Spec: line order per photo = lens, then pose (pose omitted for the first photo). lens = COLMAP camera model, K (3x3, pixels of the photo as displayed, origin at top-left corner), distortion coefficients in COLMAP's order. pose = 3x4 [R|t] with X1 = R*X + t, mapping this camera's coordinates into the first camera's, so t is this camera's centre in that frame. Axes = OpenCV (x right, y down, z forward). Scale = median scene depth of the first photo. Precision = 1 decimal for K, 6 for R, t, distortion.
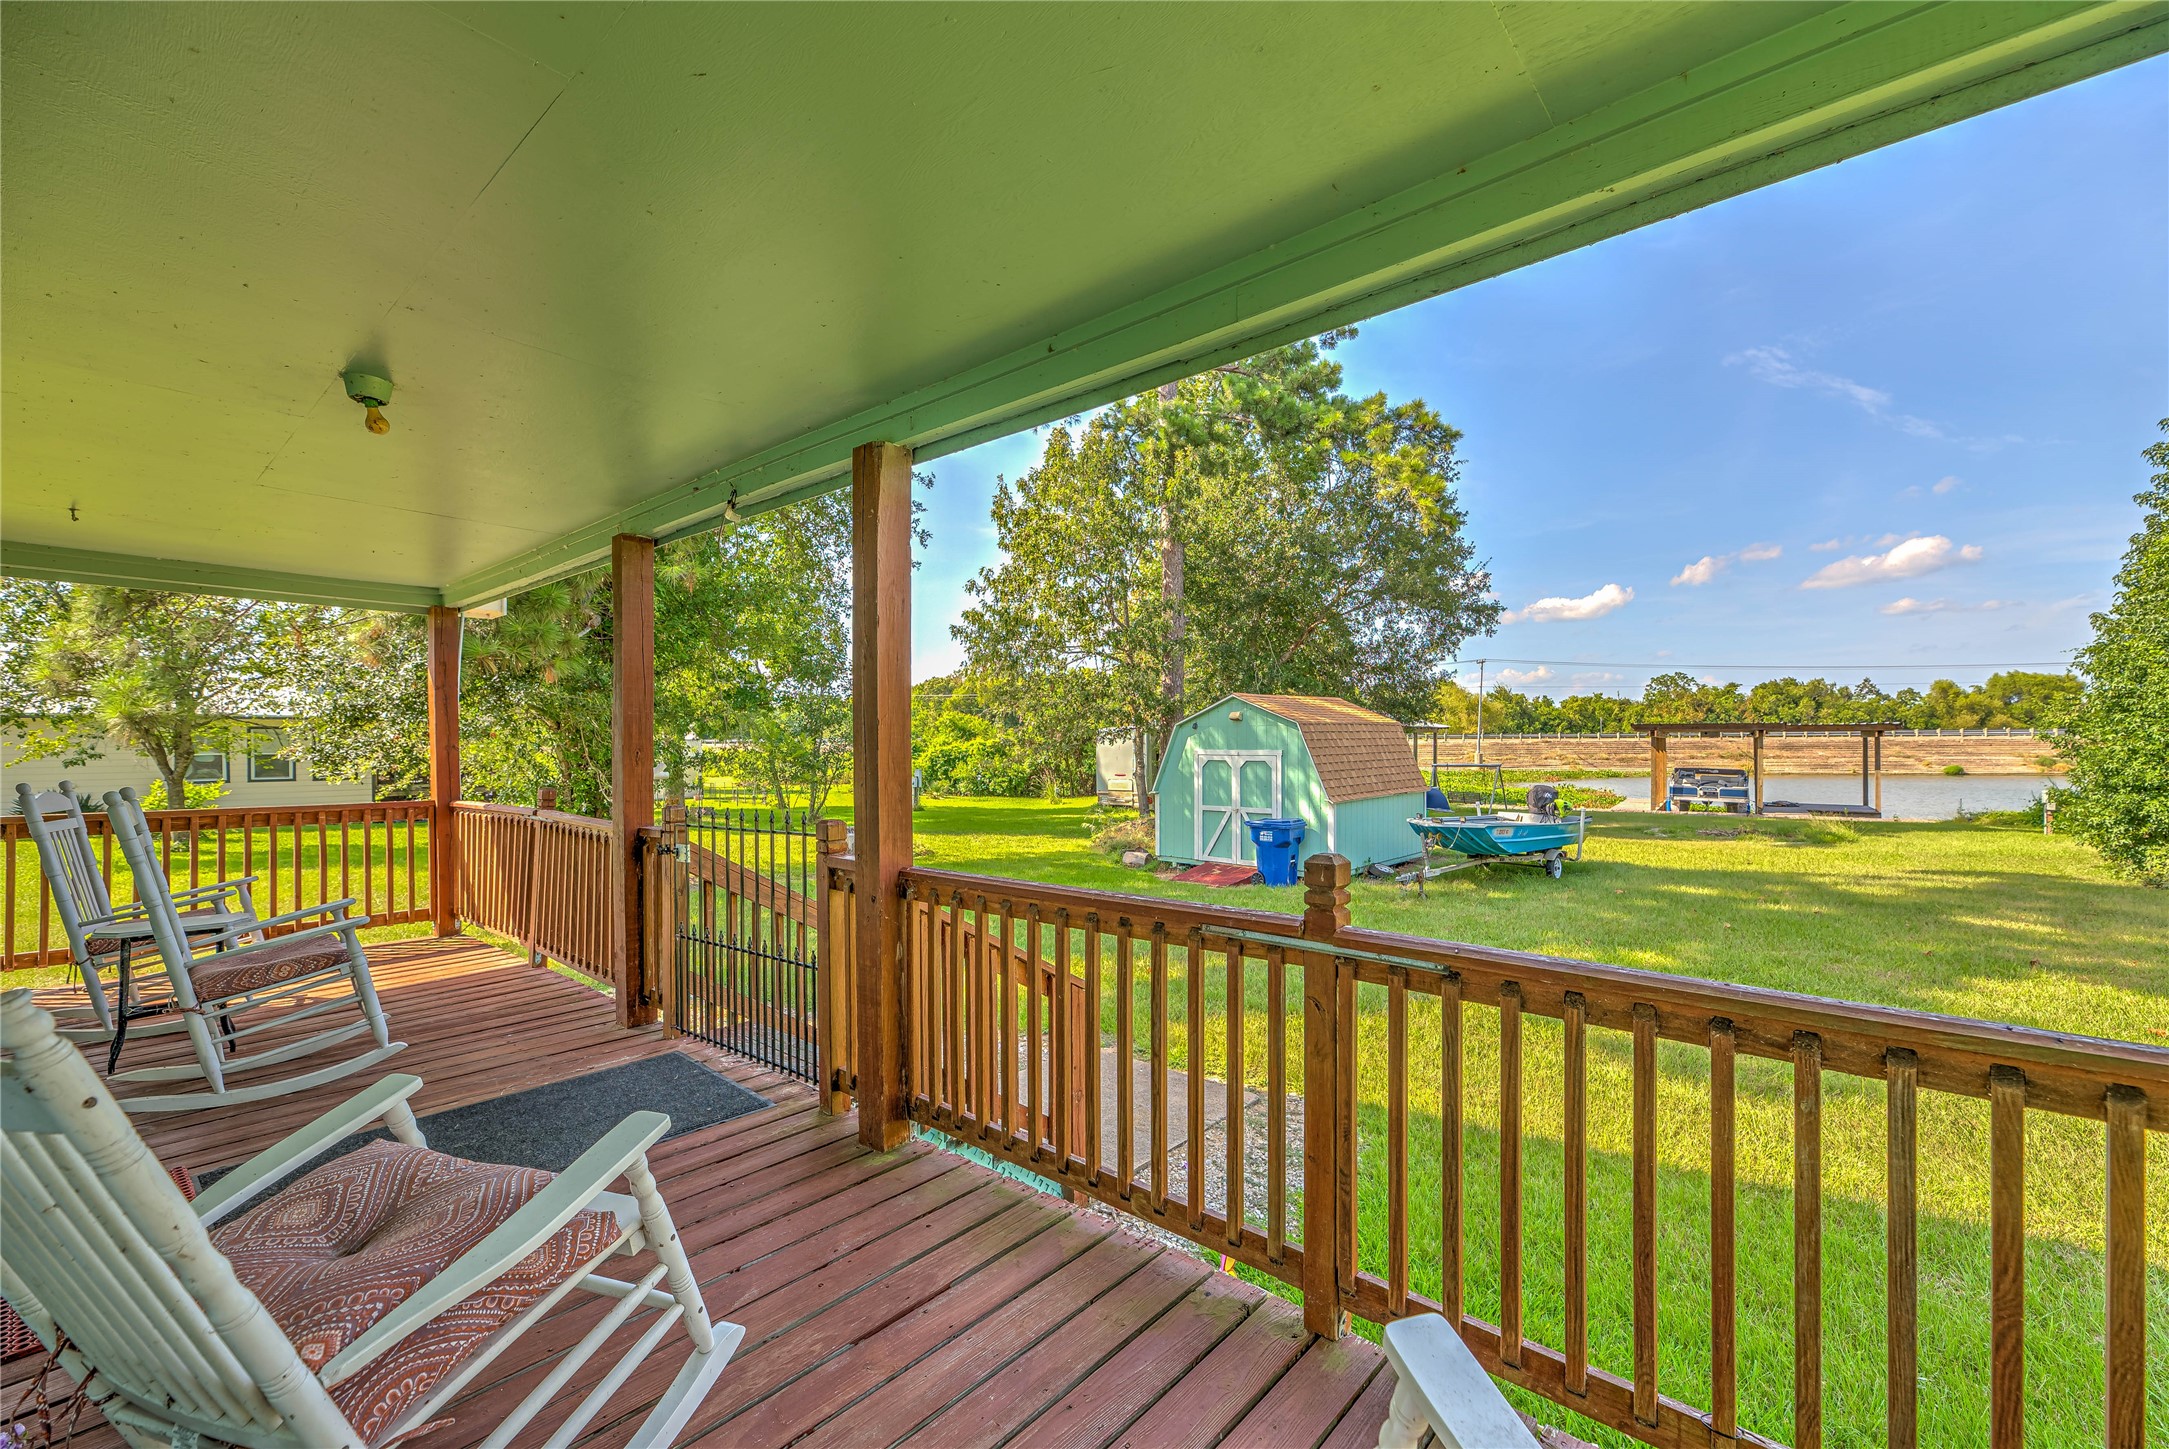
lens RADIAL K [[887.5, 0, 1081.1], [0, 887.5, 746.6], [0, 0, 1]] dist [0.000873, 0.000373]
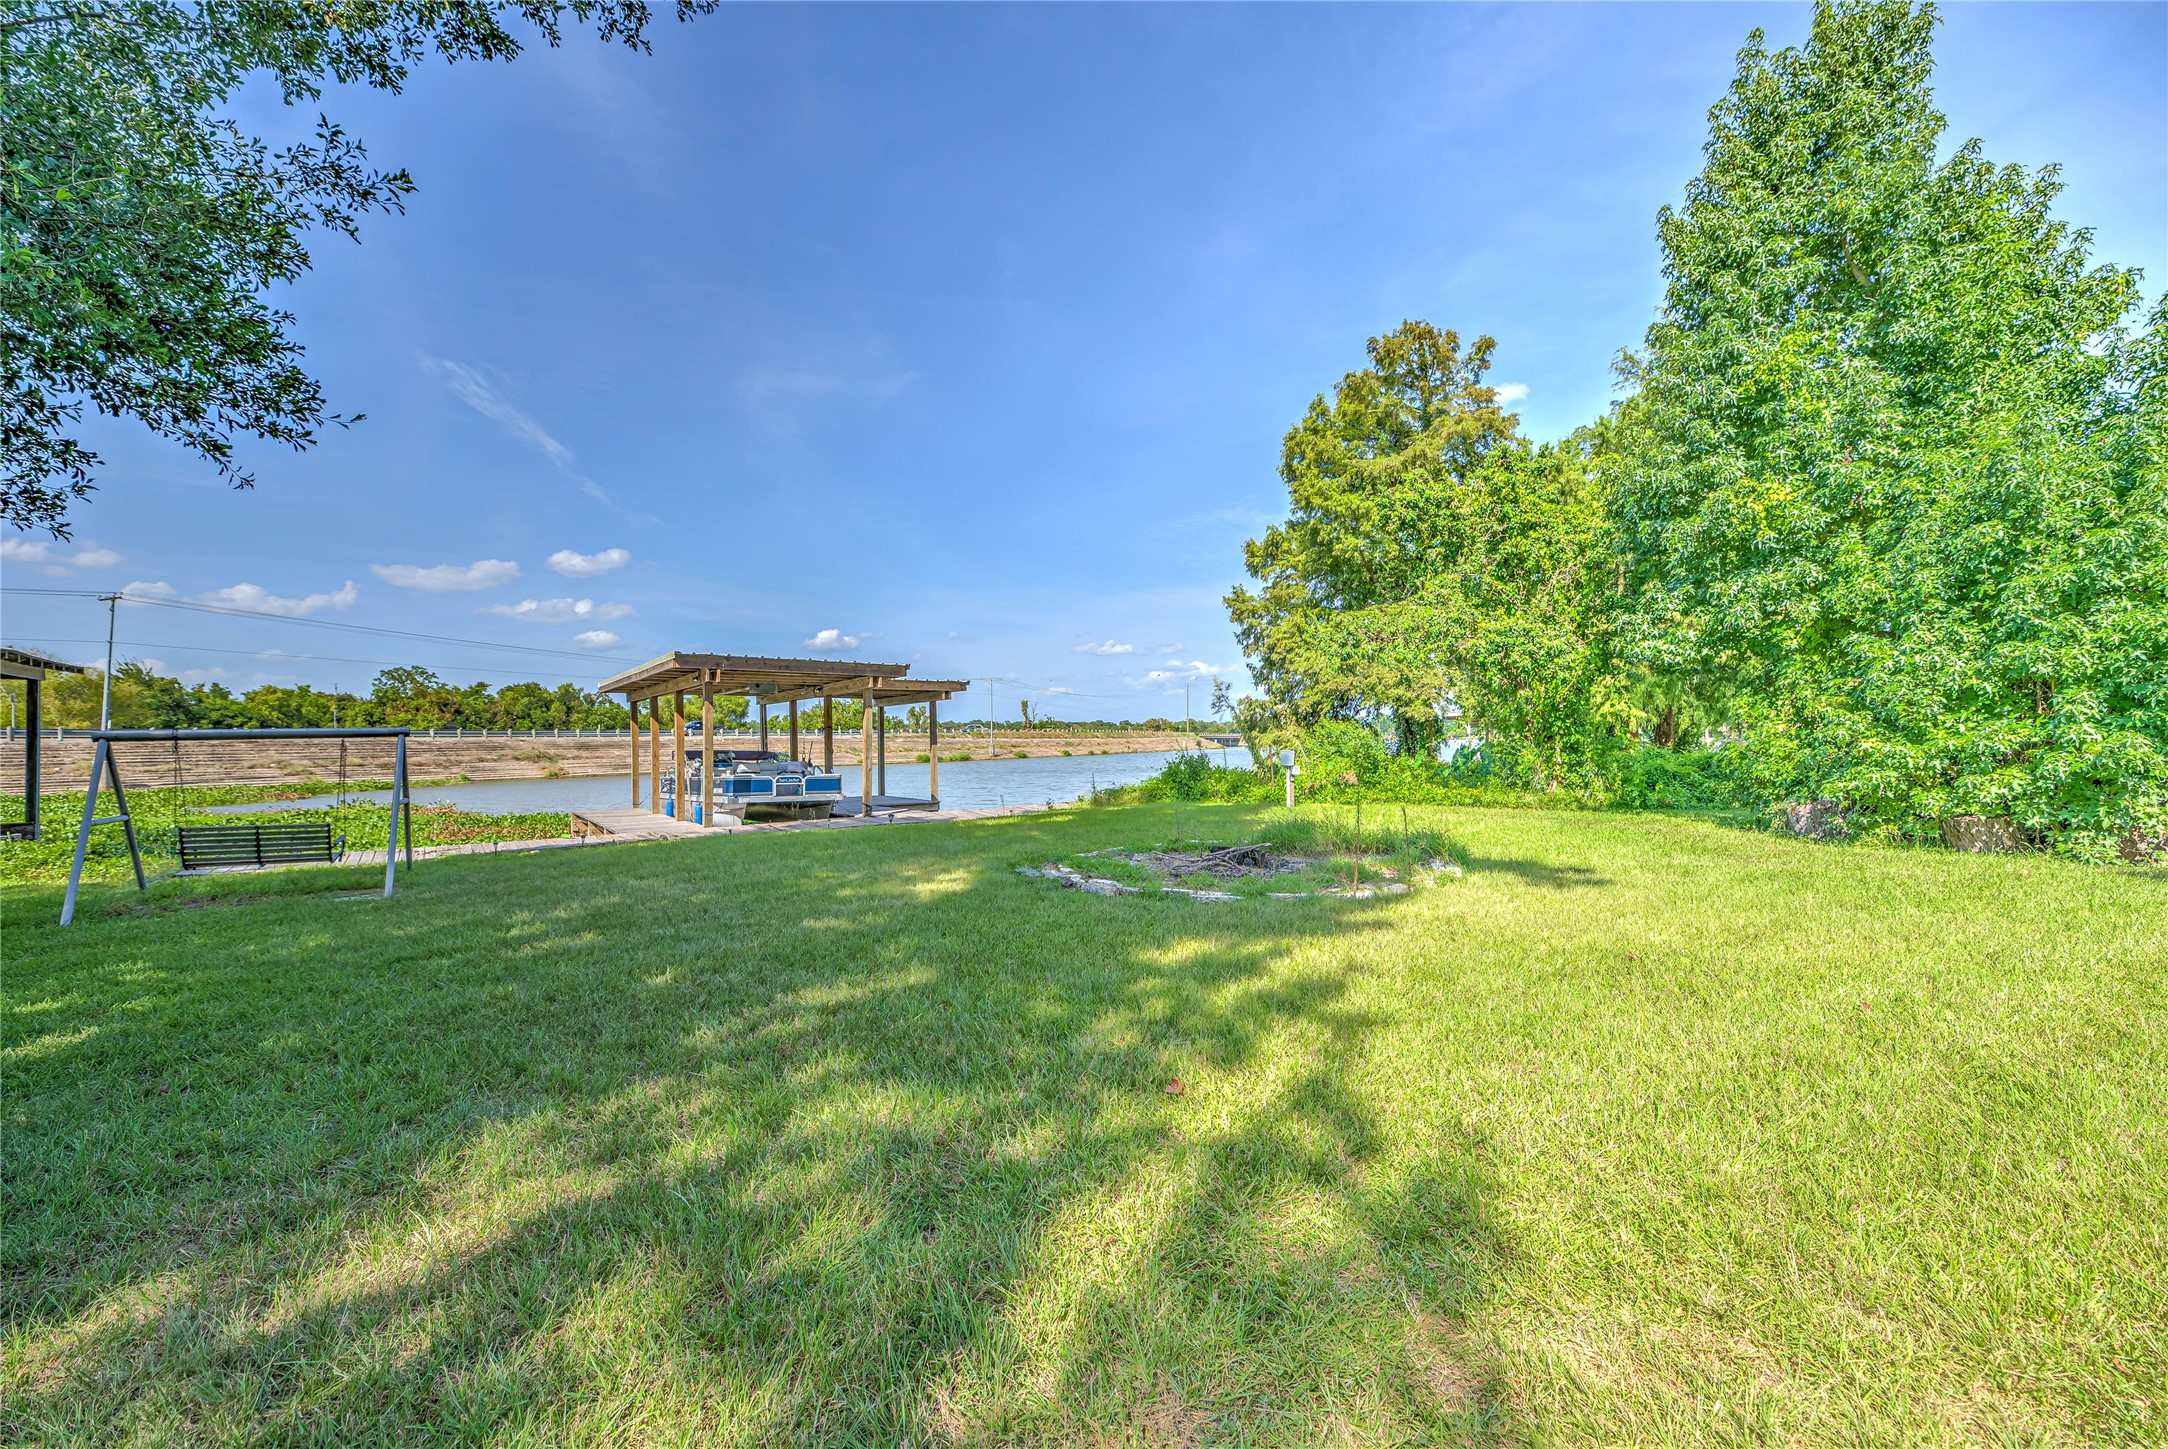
lens RADIAL K [[886.2, 0, 1125.4], [0, 886.2, 736.3], [0, 0, 1]] dist [0.000995, 0.000160]
pose [[0.265781, 0.006334, 0.964013, 0.222840], [0.022457, 0.999666, -0.012759, 0.036780], [-0.963772, 0.025040, 0.265550, 0.643147]]
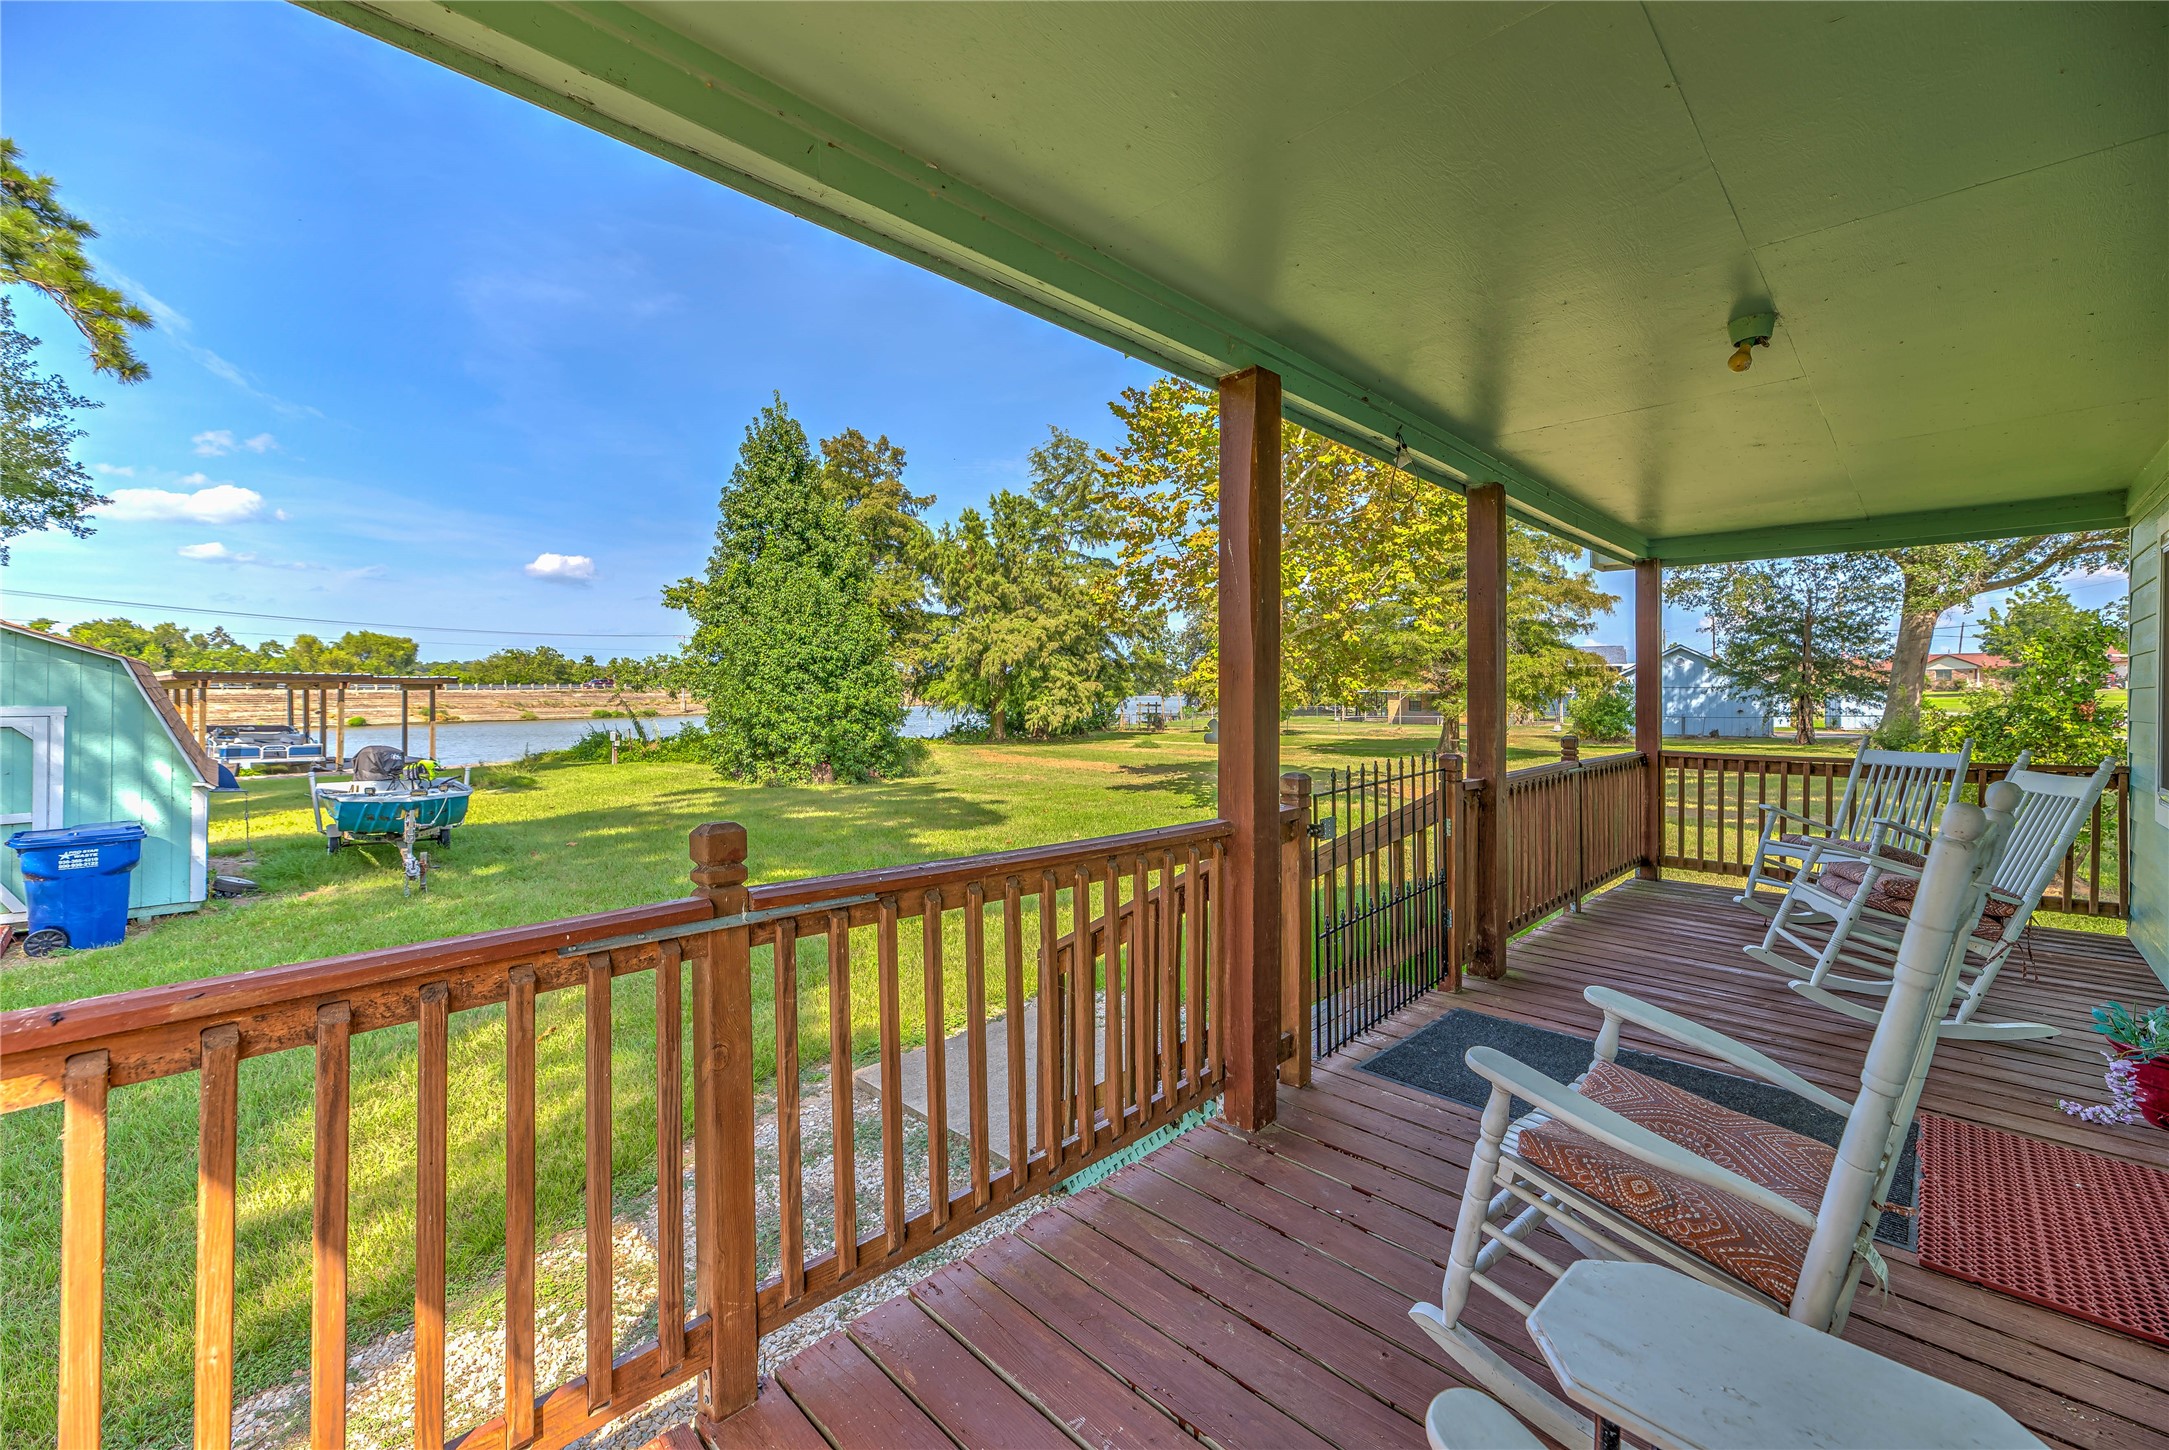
lens RADIAL K [[883.6, 0, 1121.7], [0, 883.6, 692.3], [0, 0, 1]] dist [0.014302, 0.000068]
pose [[0.026061, 0.005712, 0.999644, -0.149503], [0.002688, 0.999980, -0.005784, 0.000440], [-0.999657, 0.002838, 0.026045, 0.144307]]
